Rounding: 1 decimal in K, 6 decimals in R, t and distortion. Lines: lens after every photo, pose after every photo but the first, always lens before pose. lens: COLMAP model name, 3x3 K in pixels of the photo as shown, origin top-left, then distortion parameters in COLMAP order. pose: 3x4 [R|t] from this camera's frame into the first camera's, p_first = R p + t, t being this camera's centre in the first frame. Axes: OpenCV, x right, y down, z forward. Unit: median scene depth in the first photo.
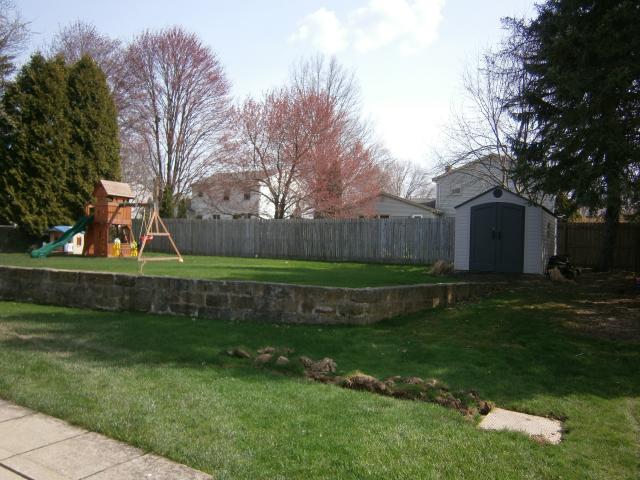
lens RADIAL K [[496.8, 0, 320.0], [0, 496.8, 240.0], [0, 0, 1]] dist [-0.045573, 0.005857]
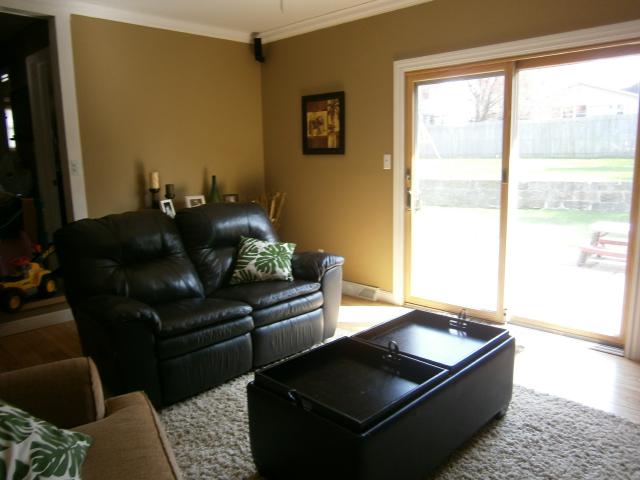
lens RADIAL K [[496.8, 0, 320.0], [0, 496.8, 240.0], [0, 0, 1]] dist [-0.045573, 0.005857]
pose [[0.969798, -0.020013, -0.243089, -0.245606], [0.069490, 0.977996, 0.196713, -0.027306], [0.233803, -0.207664, 0.949848, -0.154101]]
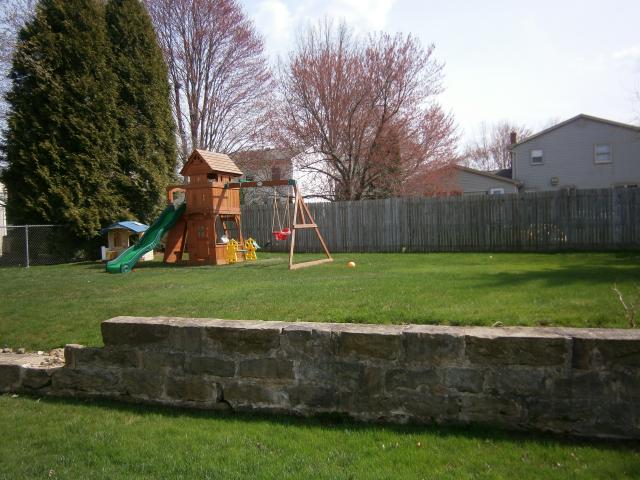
lens RADIAL K [[496.8, 0, 320.0], [0, 496.8, 240.0], [0, 0, 1]] dist [-0.045573, 0.005857]
pose [[0.995512, -0.052881, 0.078477, -0.307044], [0.050165, 0.998085, 0.036178, -0.013360], [-0.080240, -0.032079, 0.996259, 0.284021]]
